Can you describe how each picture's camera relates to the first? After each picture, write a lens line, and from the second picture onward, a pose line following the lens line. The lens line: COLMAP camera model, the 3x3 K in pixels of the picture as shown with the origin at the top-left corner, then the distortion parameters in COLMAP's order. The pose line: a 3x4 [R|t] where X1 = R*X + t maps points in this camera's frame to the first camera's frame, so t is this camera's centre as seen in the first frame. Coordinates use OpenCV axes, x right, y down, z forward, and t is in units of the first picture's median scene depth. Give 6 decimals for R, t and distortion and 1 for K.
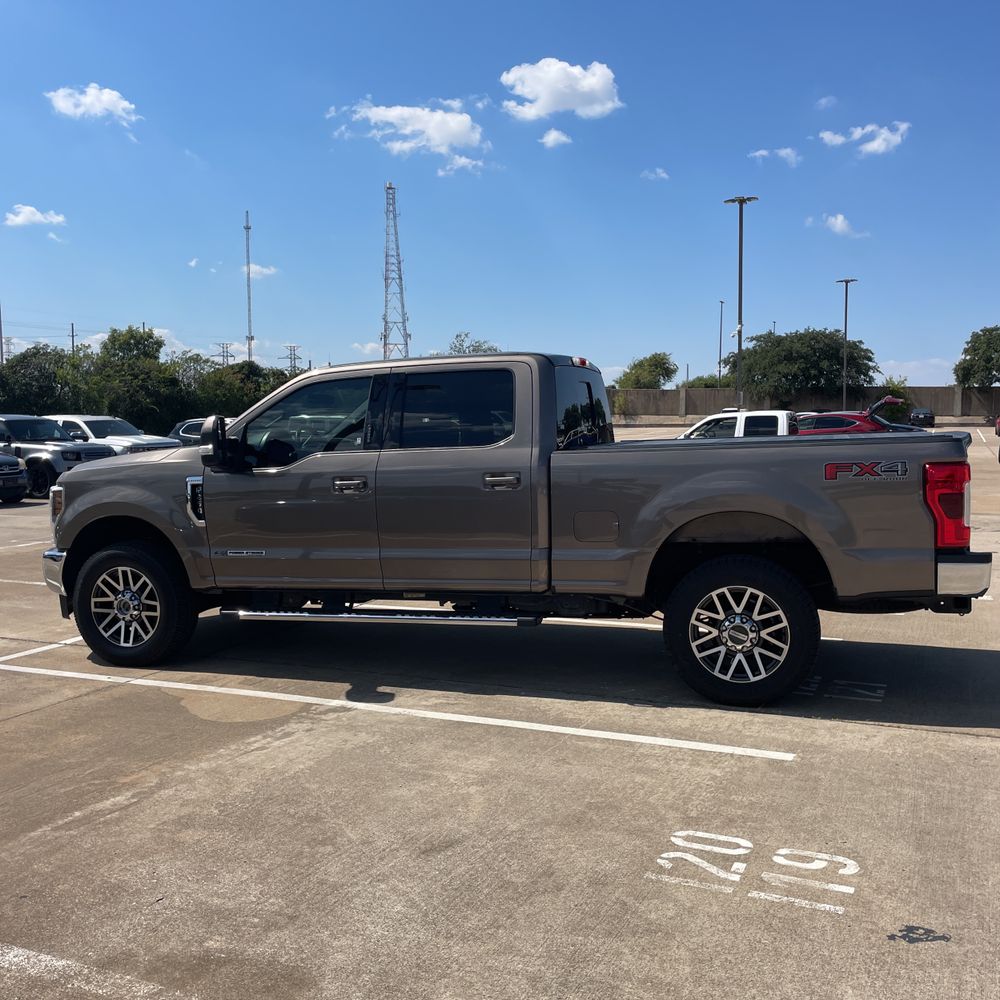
lens RADIAL K [[1008.2, 0, 503.2], [0, 1008.2, 483.2], [0, 0, 1]] dist [0.066993, -0.026310]
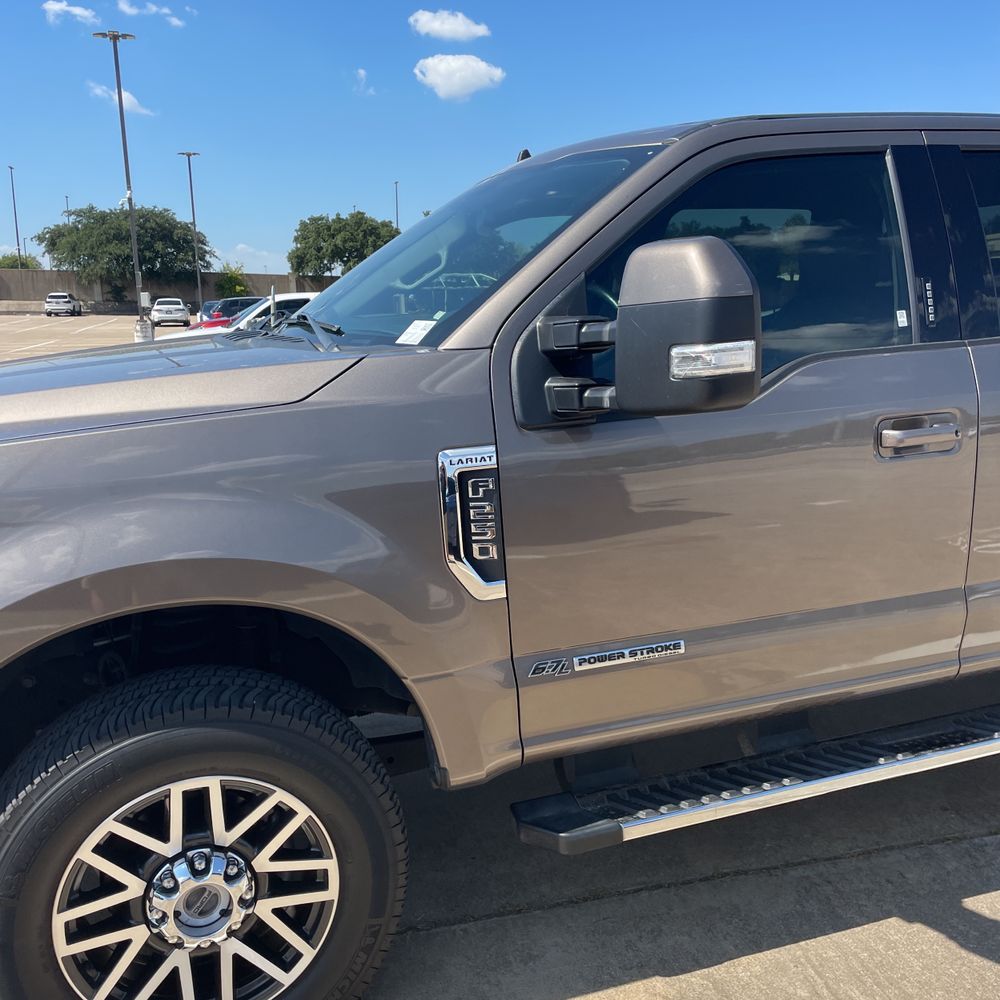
lens RADIAL K [[1010.4, 0, 500.0], [0, 1010.4, 500.0], [0, 0, 1]] dist [0.096152, -0.136943]
pose [[0.782214, -0.119044, 0.611530, -0.473439], [0.043275, 0.989586, 0.137285, -0.031633], [-0.621505, -0.080922, 0.779220, 0.728561]]
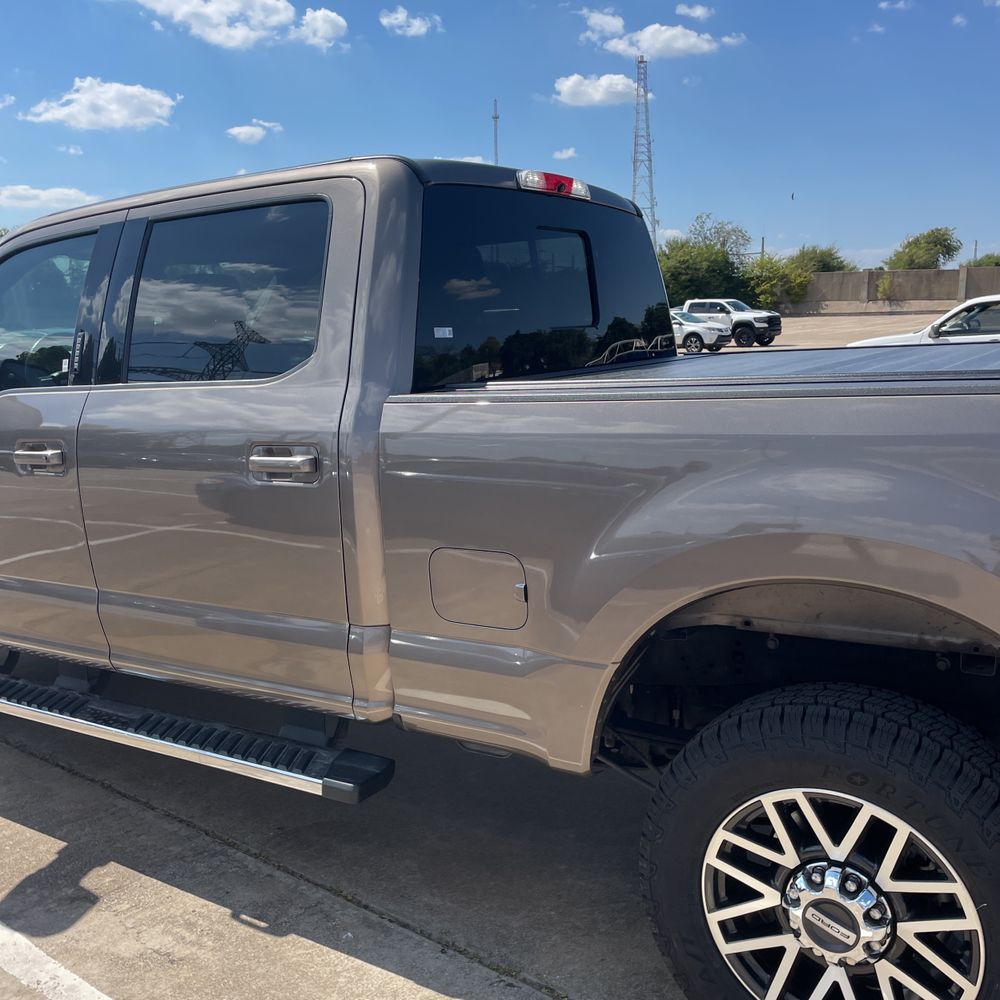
lens RADIAL K [[1007.5, 0, 492.8], [0, 1007.5, 500.9], [0, 0, 1]] dist [0.102362, -0.157005]
pose [[0.968021, 0.026926, -0.249420, 0.167221], [0.003306, 0.992768, 0.120002, -0.033438], [0.250848, -0.116989, 0.960931, 0.530680]]
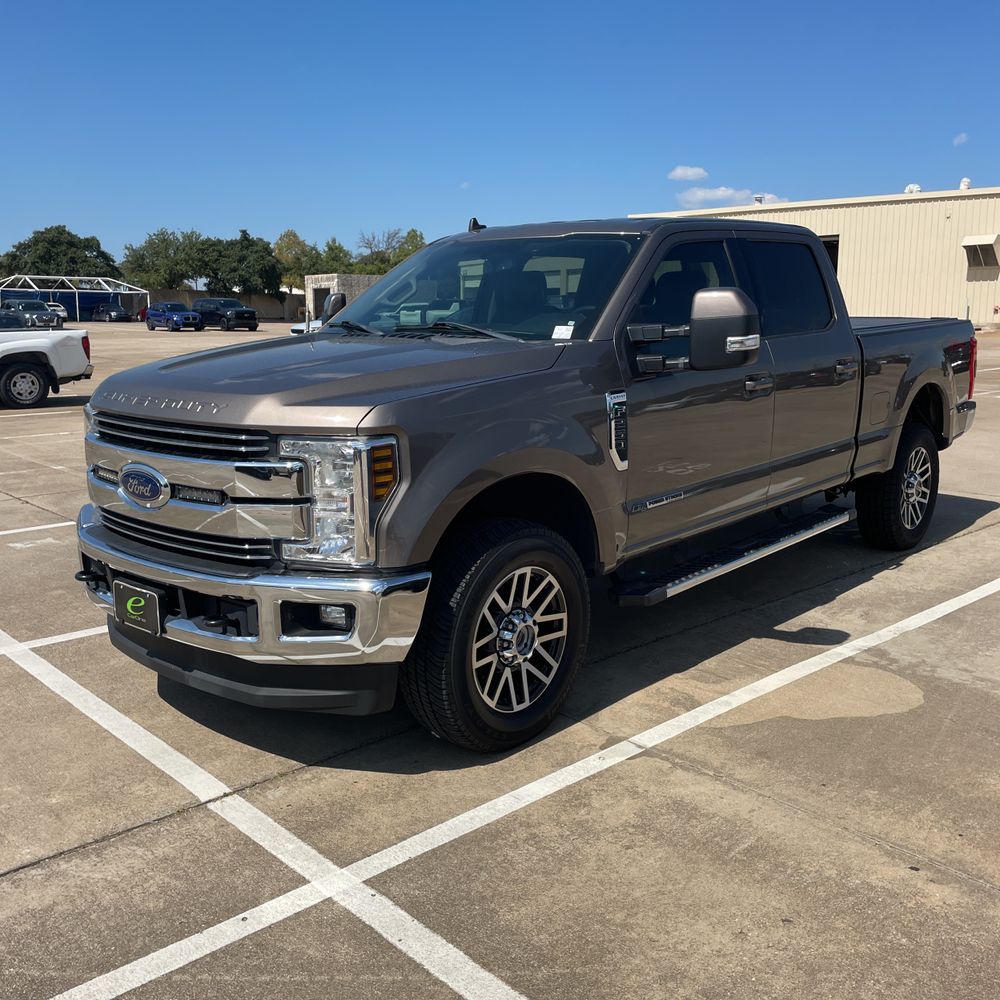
lens RADIAL K [[1005.5, 0, 497.2], [0, 1005.5, 480.8], [0, 0, 1]] dist [0.104532, -0.150307]
pose [[0.401068, -0.141489, 0.905055, -0.858231], [0.053503, 0.989931, 0.131049, -0.034493], [-0.914484, -0.004136, 0.404600, 0.797051]]
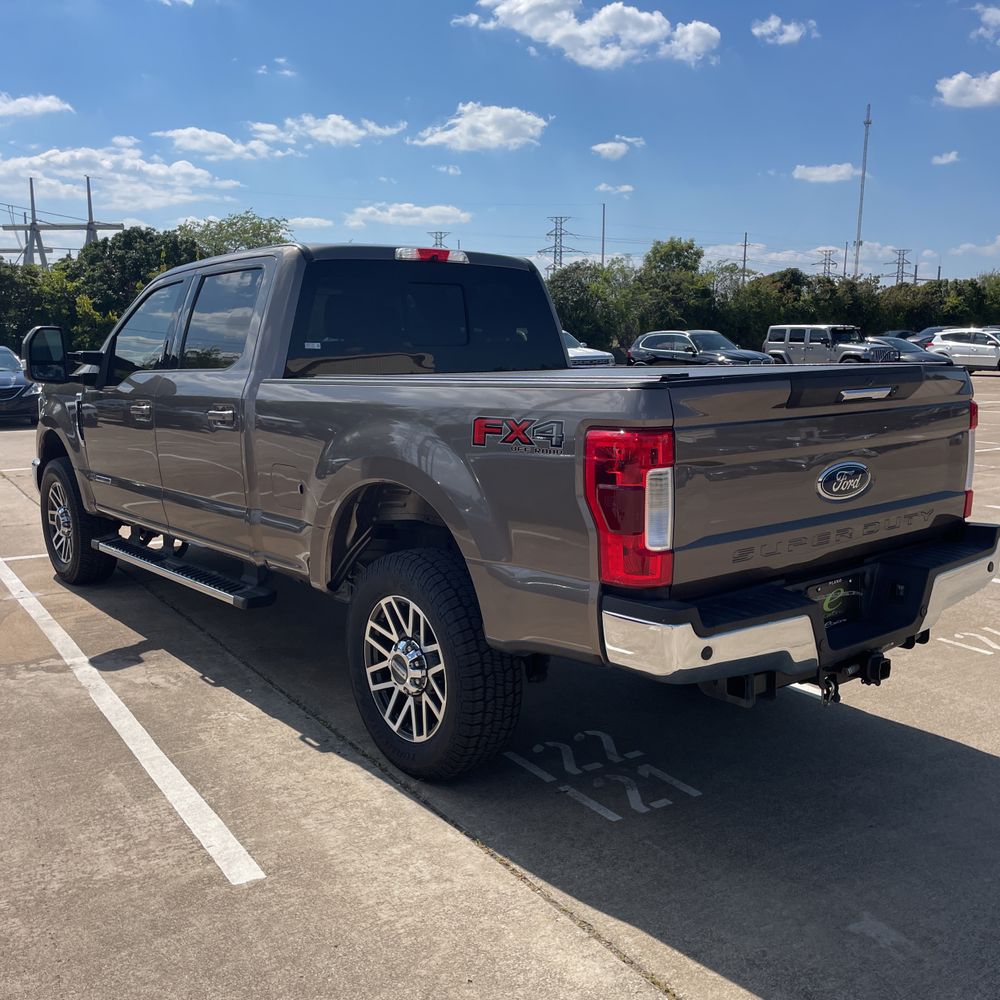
lens RADIAL K [[1010.4, 0, 500.0], [0, 1010.4, 500.0], [0, 0, 1]] dist [0.096152, -0.136943]
pose [[0.837408, 0.096695, -0.537958, 0.520249], [-0.041697, 0.992661, 0.113518, -0.031055], [0.544986, -0.072629, 0.835293, 0.404989]]
